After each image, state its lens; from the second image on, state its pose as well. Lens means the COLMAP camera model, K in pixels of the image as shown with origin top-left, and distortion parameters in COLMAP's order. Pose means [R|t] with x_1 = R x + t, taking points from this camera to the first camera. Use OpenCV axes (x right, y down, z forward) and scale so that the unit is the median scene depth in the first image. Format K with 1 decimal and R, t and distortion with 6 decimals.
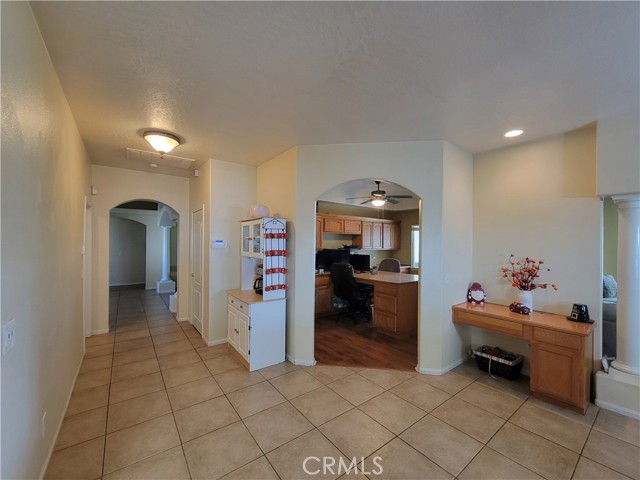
lens RADIAL K [[260.7, 0, 320.8], [0, 260.7, 243.2], [0, 0, 1]] dist [0.001832, -0.001834]
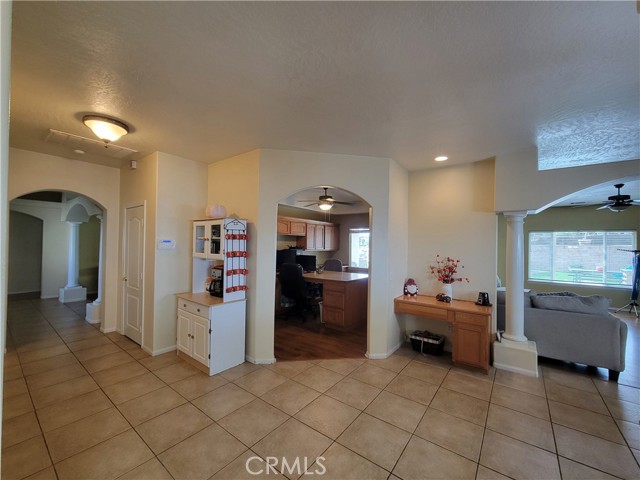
lens RADIAL K [[260.7, 0, 321.2], [0, 260.7, 242.7], [0, 0, 1]] dist [0.001832, -0.001834]
pose [[0.963030, 0.010051, 0.269206, -0.121582], [-0.009011, 0.999946, -0.005098, -0.003751], [-0.269243, 0.002483, 0.963069, -0.042793]]
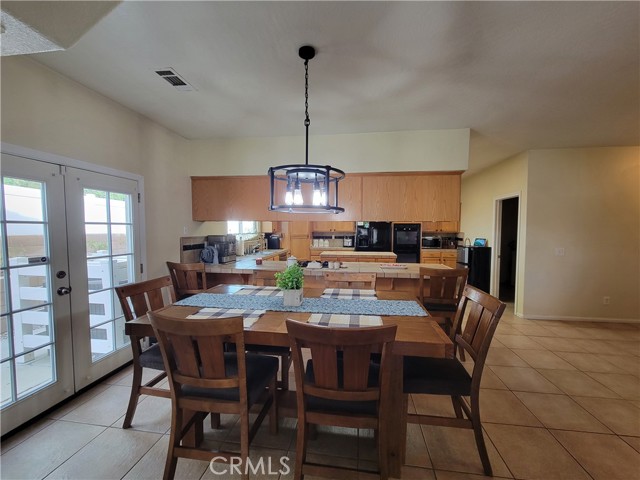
lens RADIAL K [[260.7, 0, 322.7], [0, 260.7, 238.4], [0, 0, 1]] dist [0.001832, -0.001834]
pose [[-0.709214, 0.018043, -0.704762, 1.231001], [-0.009347, 0.999344, 0.034990, 0.023626], [0.704931, 0.031403, -0.708580, 0.401183]]
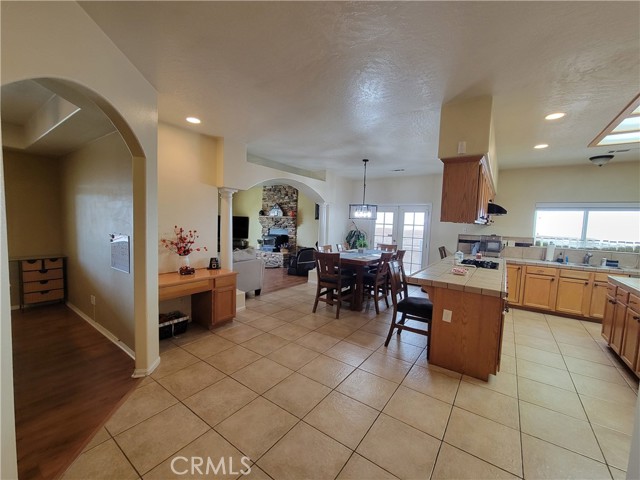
lens RADIAL K [[260.7, 0, 320.7], [0, 260.7, 241.2], [0, 0, 1]] dist [0.001832, -0.001834]
pose [[-0.297885, -0.089780, 0.950371, -0.455044], [-0.034895, 0.995926, 0.083146, -0.004754], [-0.953964, -0.008396, -0.299804, 0.646778]]
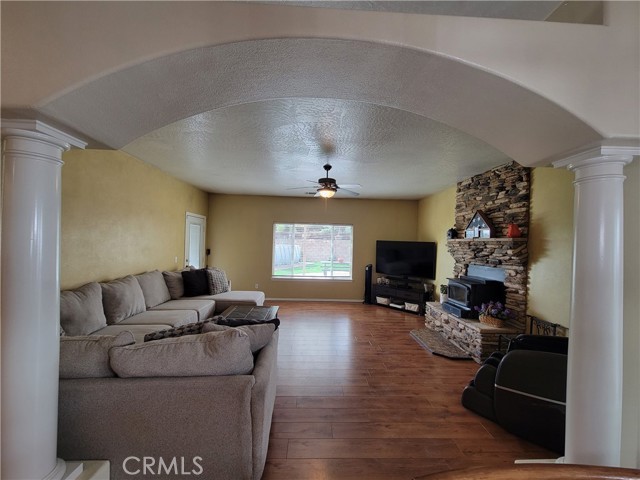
lens RADIAL K [[260.7, 0, 323.7], [0, 260.7, 241.9], [0, 0, 1]] dist [0.001832, -0.001834]
pose [[0.567316, 0.013857, 0.823383, 0.779451], [-0.025062, 0.999686, 0.000444, 0.010830], [-0.823118, -0.020887, 0.567485, 0.194144]]
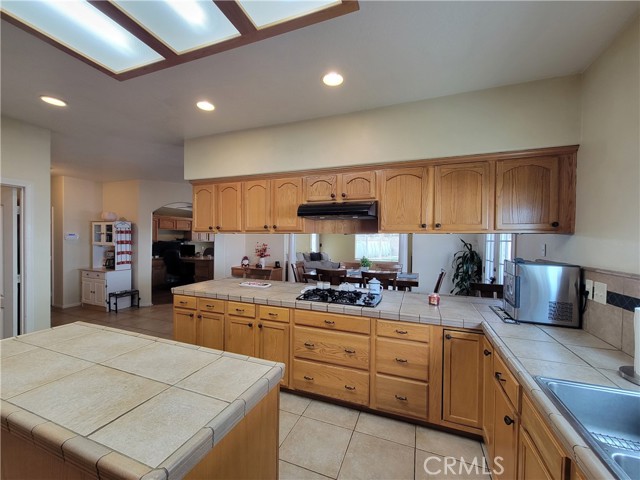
lens RADIAL K [[260.7, 0, 320.4], [0, 260.7, 241.6], [0, 0, 1]] dist [0.001832, -0.001834]
pose [[0.848961, -0.004793, 0.528433, 0.011915], [-0.003374, 0.999889, 0.014491, 0.004207], [-0.528444, -0.014085, 0.848851, -1.017162]]
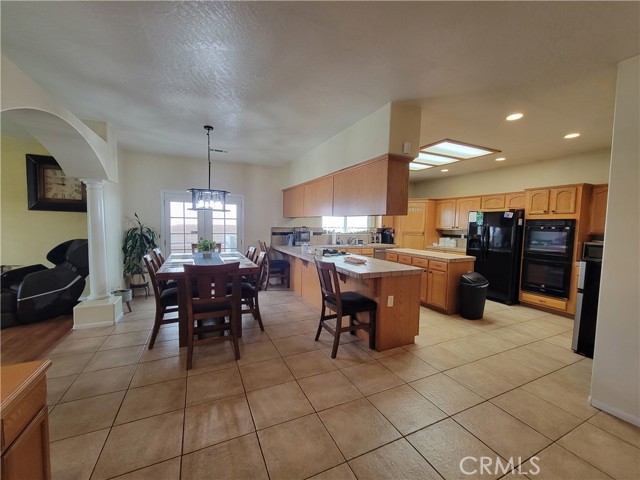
lens RADIAL K [[260.7, 0, 320.8], [0, 260.7, 241.5], [0, 0, 1]] dist [0.001832, -0.001834]
pose [[-0.978334, -0.040830, 0.202964, 0.219747], [-0.026689, 0.997053, 0.071927, 0.020670], [-0.205303, 0.064951, -0.976541, 0.918038]]
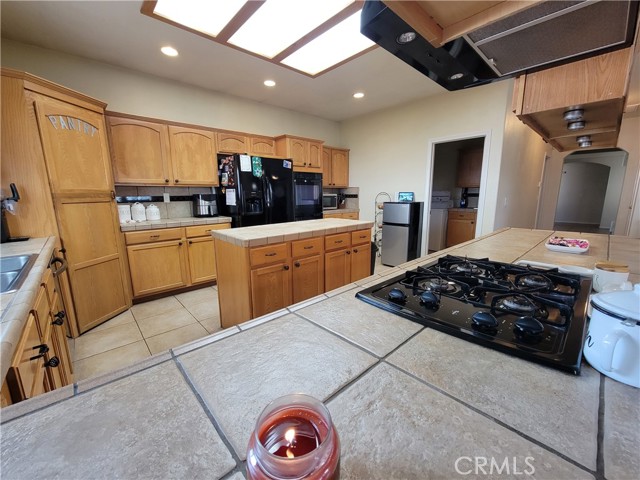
lens RADIAL K [[260.7, 0, 319.8], [0, 260.7, 239.1], [0, 0, 1]] dist [0.001832, -0.001834]
pose [[0.094944, 0.164345, -0.981823, 0.691642], [0.009259, 0.986090, 0.165954, 0.084007], [0.995440, -0.024847, 0.092102, -0.605084]]
